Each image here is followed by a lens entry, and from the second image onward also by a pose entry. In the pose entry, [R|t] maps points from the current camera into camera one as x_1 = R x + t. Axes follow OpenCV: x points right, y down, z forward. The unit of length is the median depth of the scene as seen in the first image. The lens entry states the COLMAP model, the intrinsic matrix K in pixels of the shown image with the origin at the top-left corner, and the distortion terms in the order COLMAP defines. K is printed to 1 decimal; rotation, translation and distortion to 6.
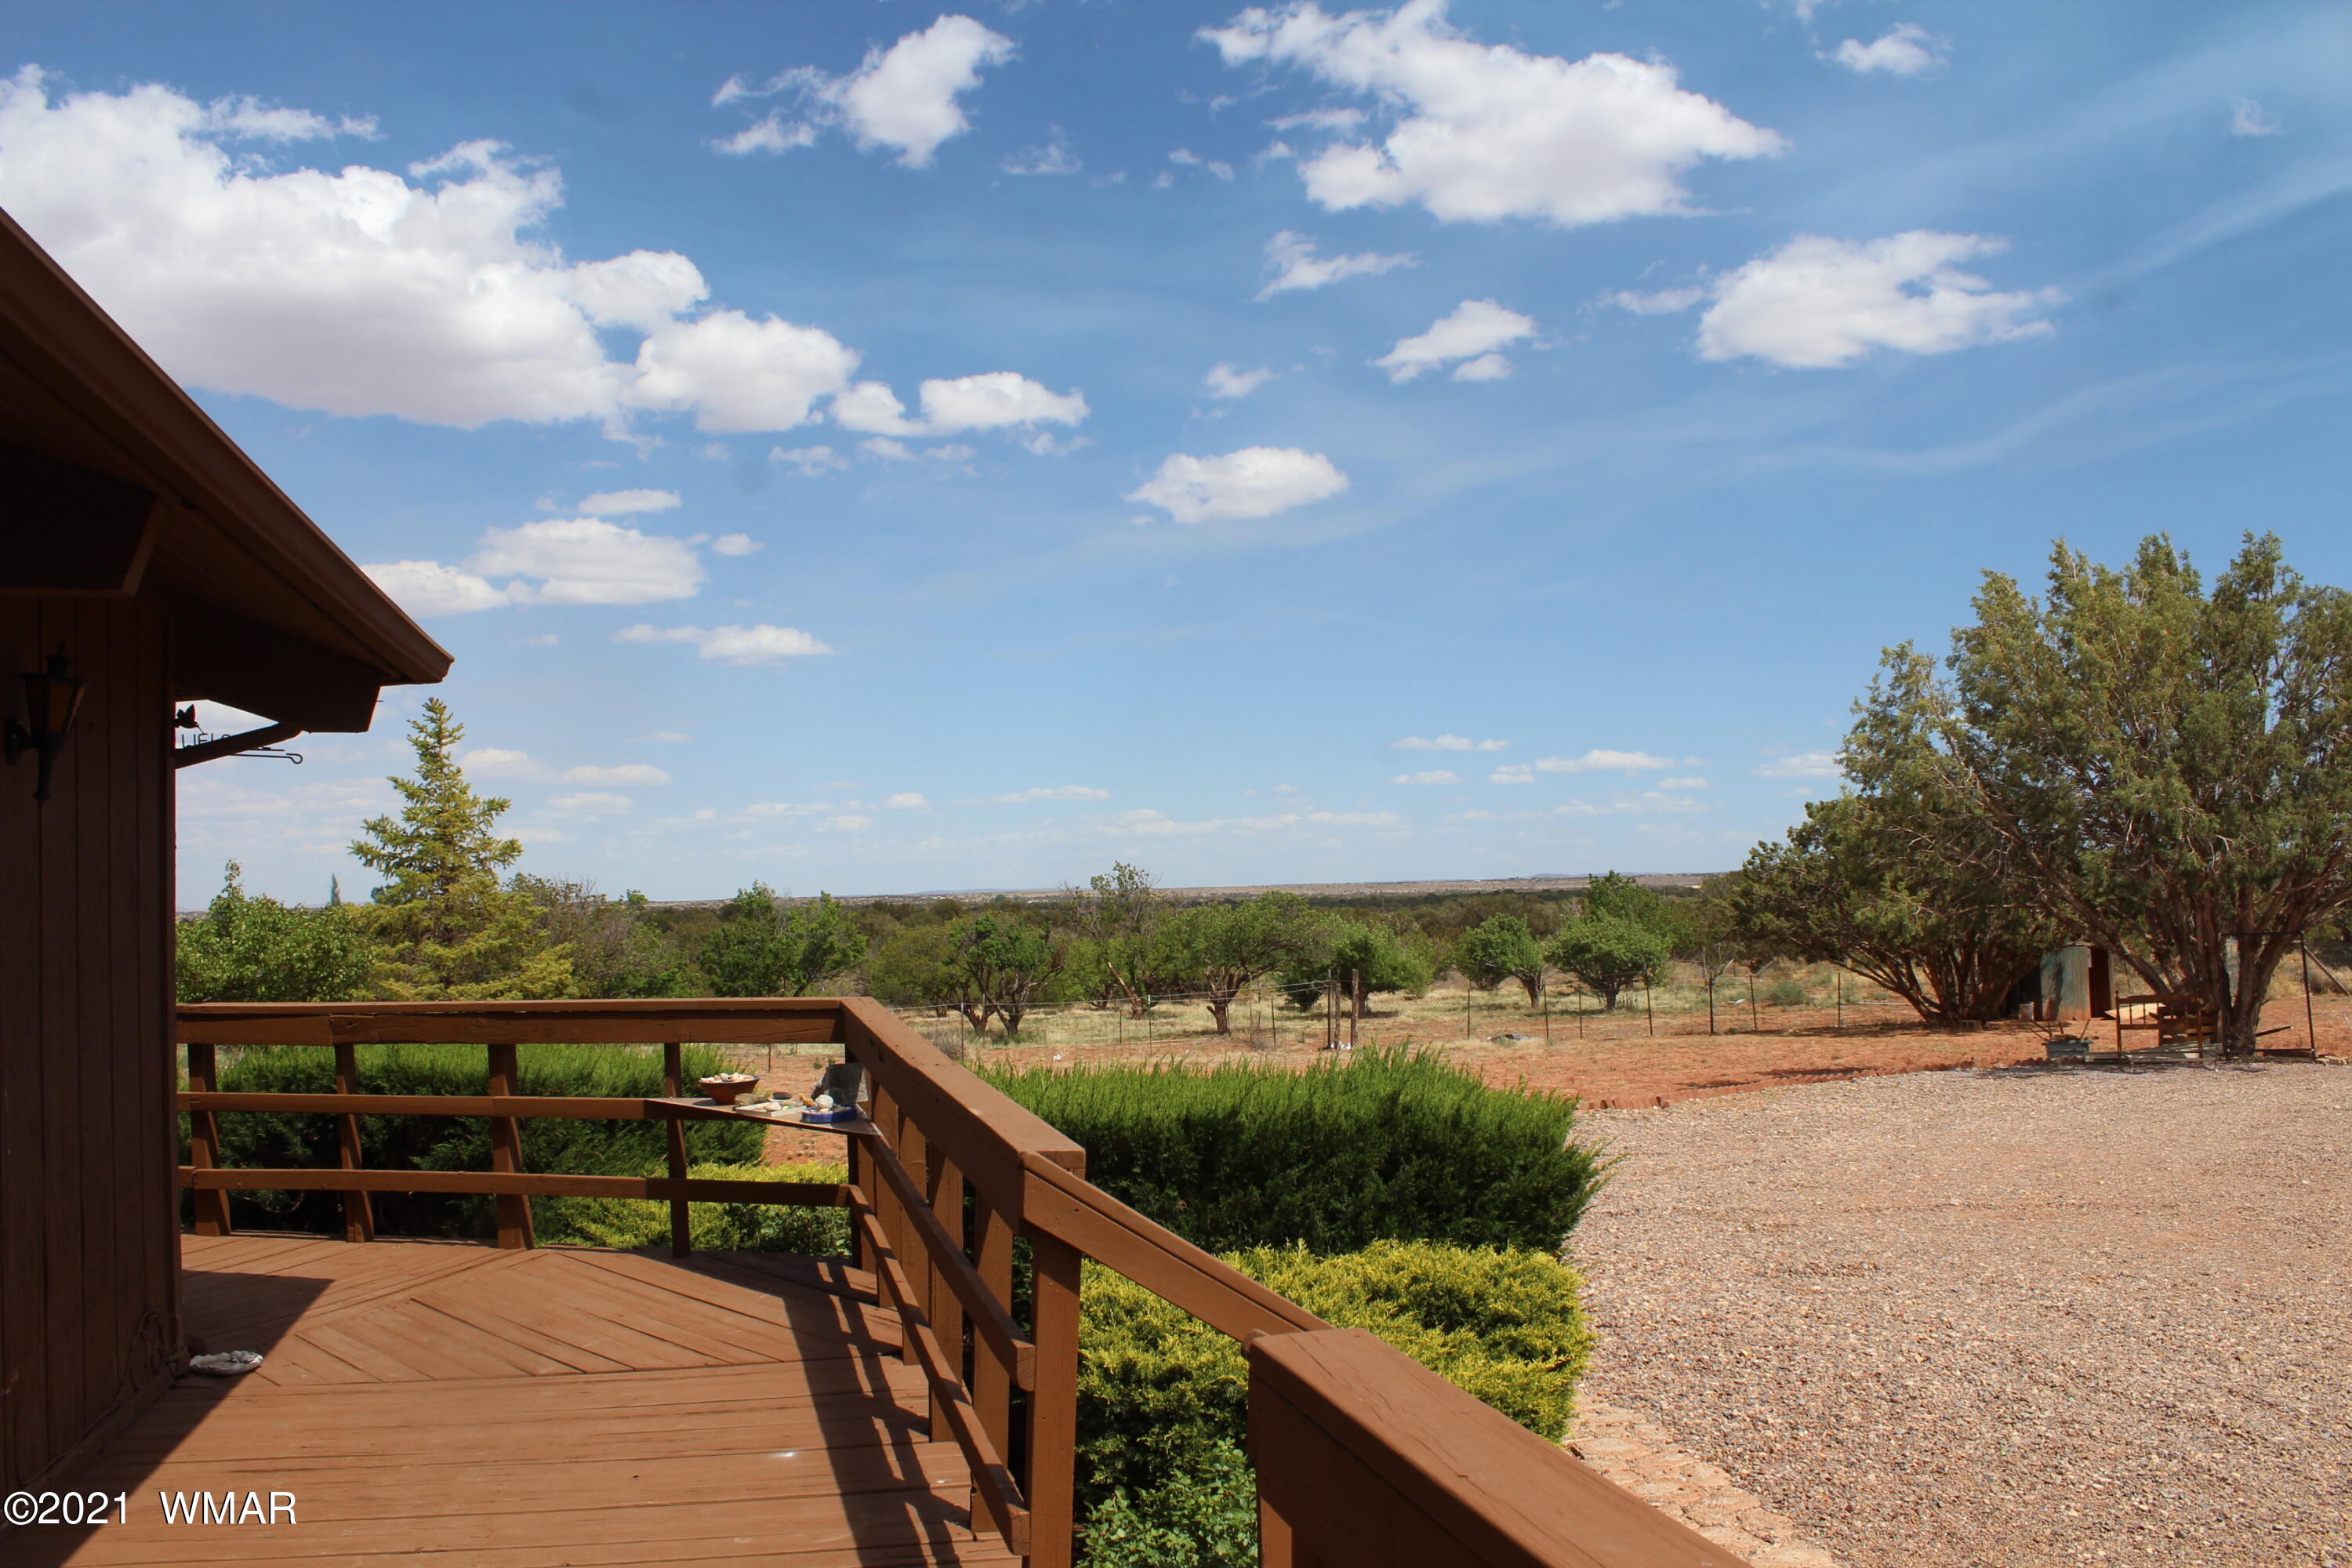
lens RADIAL K [[2059.9, 0, 1183.2], [0, 2059.9, 773.7], [0, 0, 1]] dist [0.016937, 0.011052]
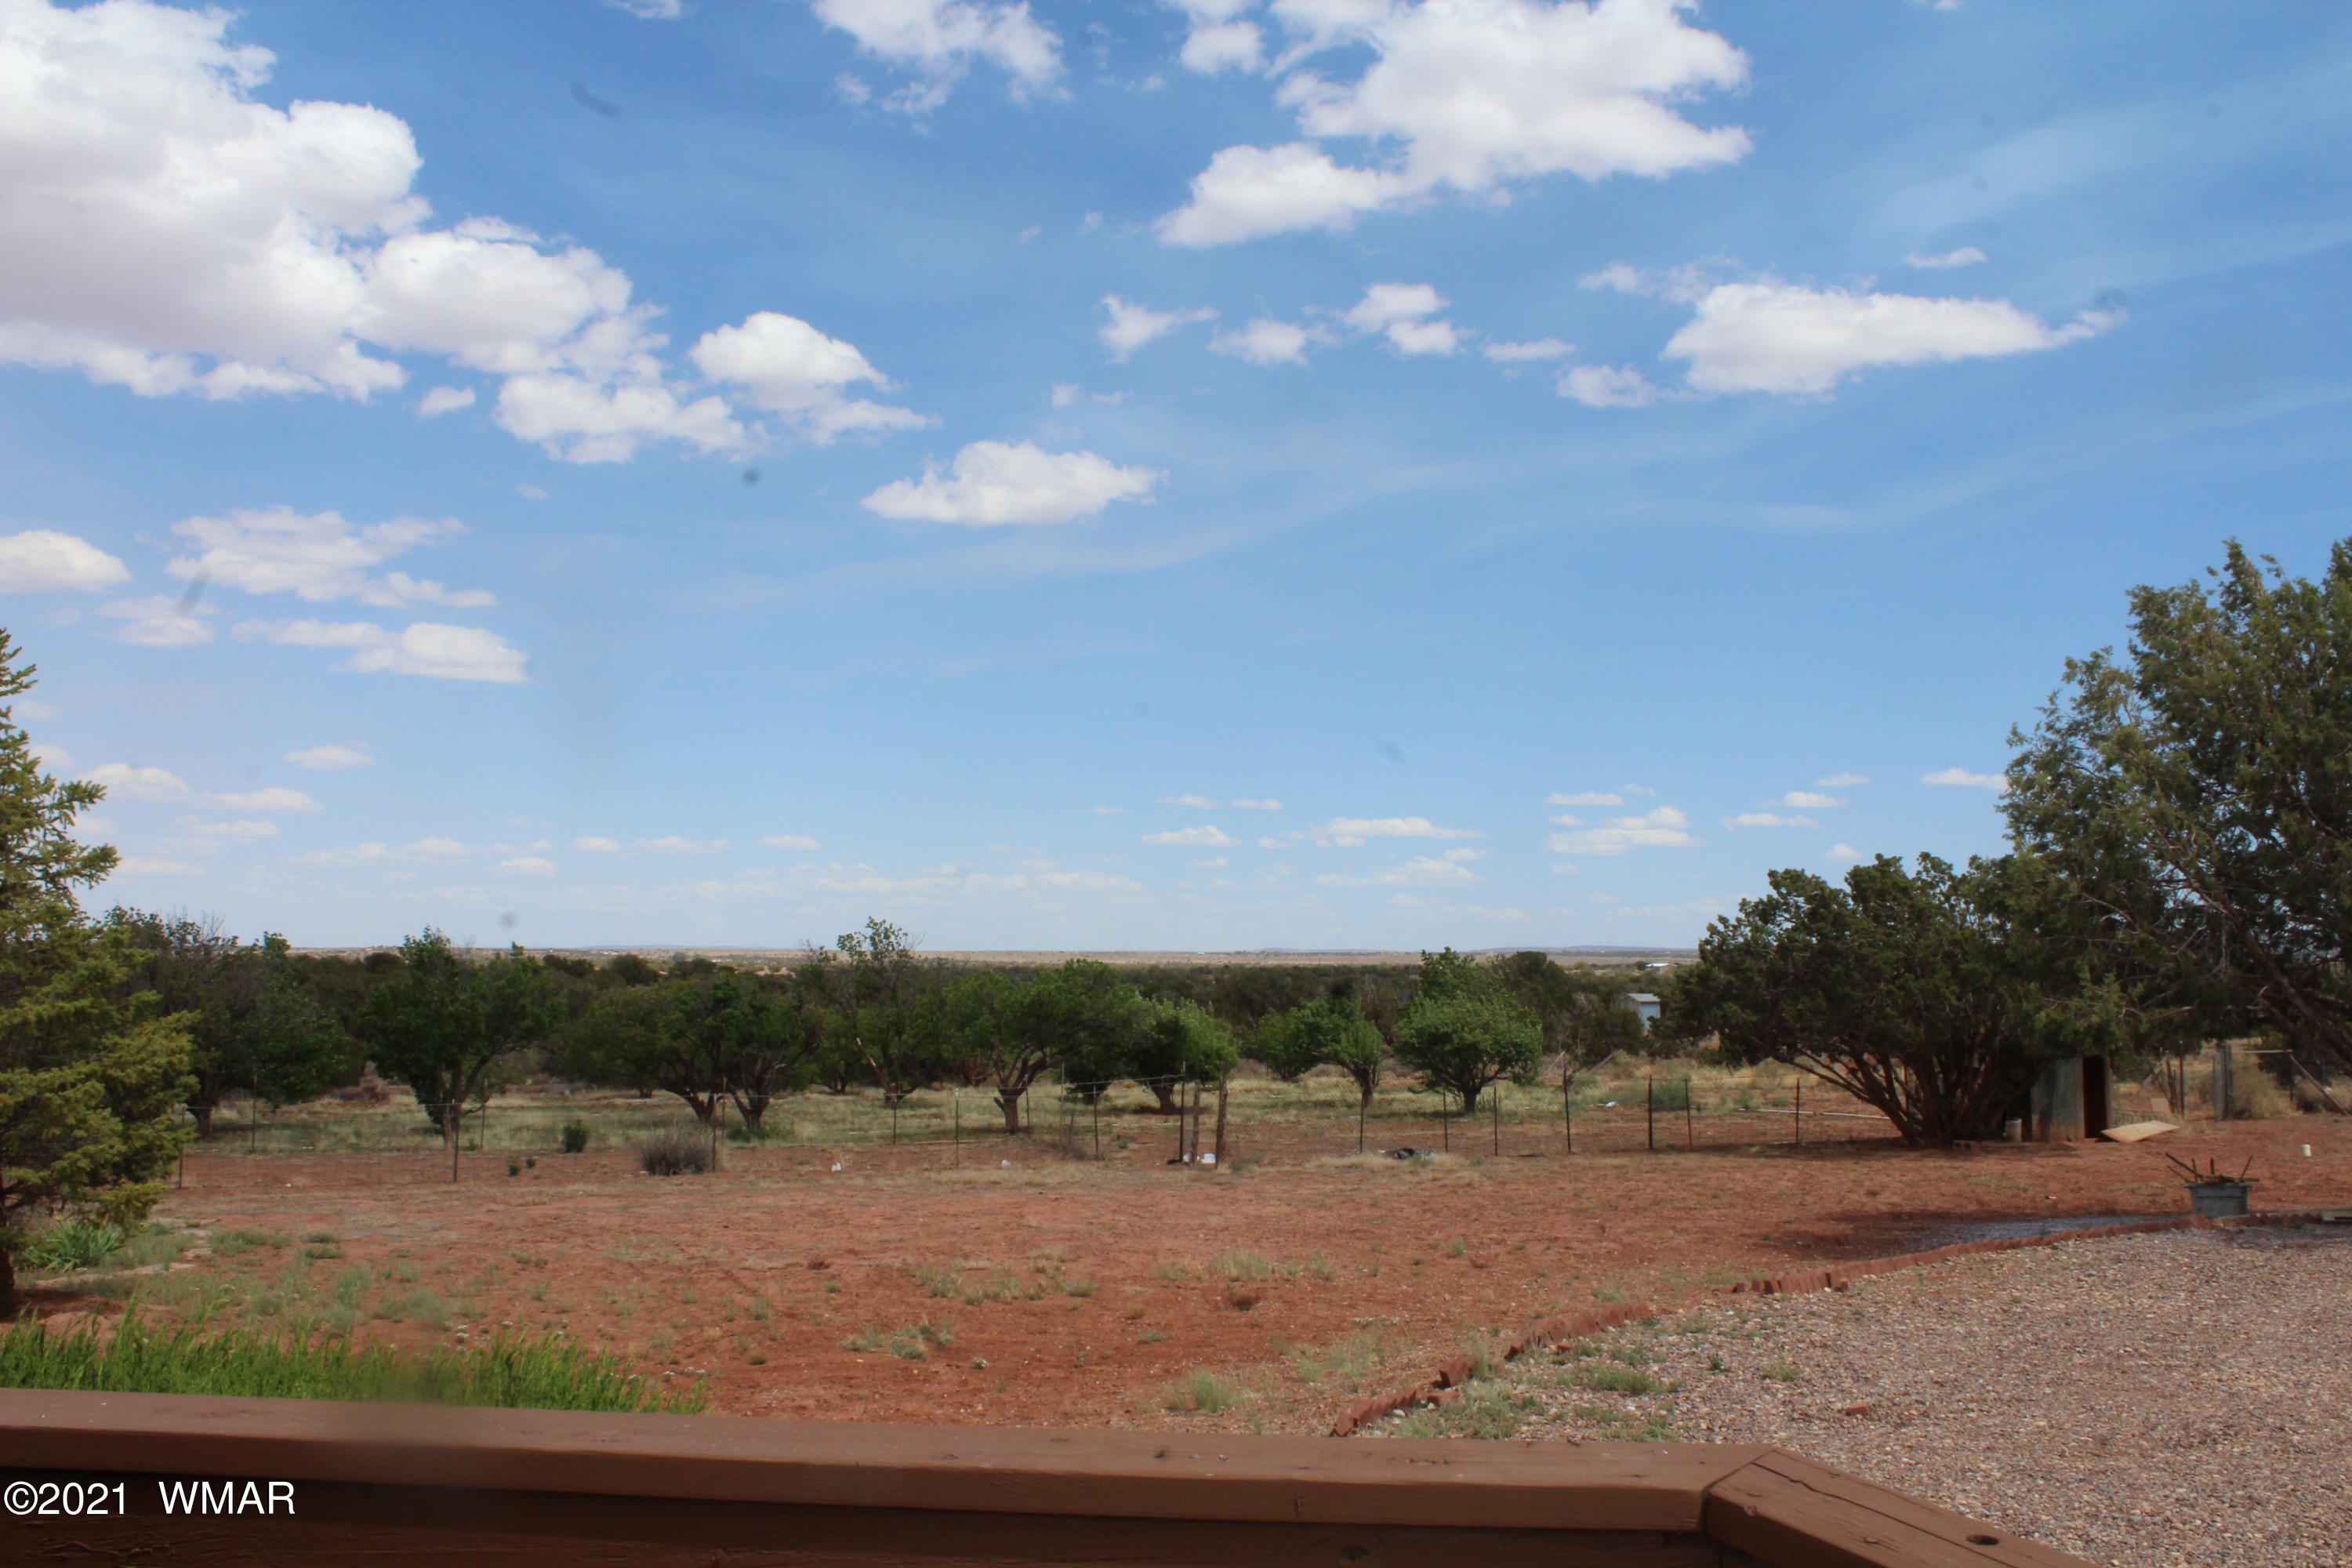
lens RADIAL K [[2144.0, 0, 1159.2], [0, 2144.0, 771.1], [0, 0, 1]] dist [-0.030753, 0.000000]
pose [[0.990045, 0.041765, 0.134414, -0.043532], [-0.037610, 0.998737, -0.033307, 0.009194], [-0.135635, 0.027920, 0.990365, 0.145321]]
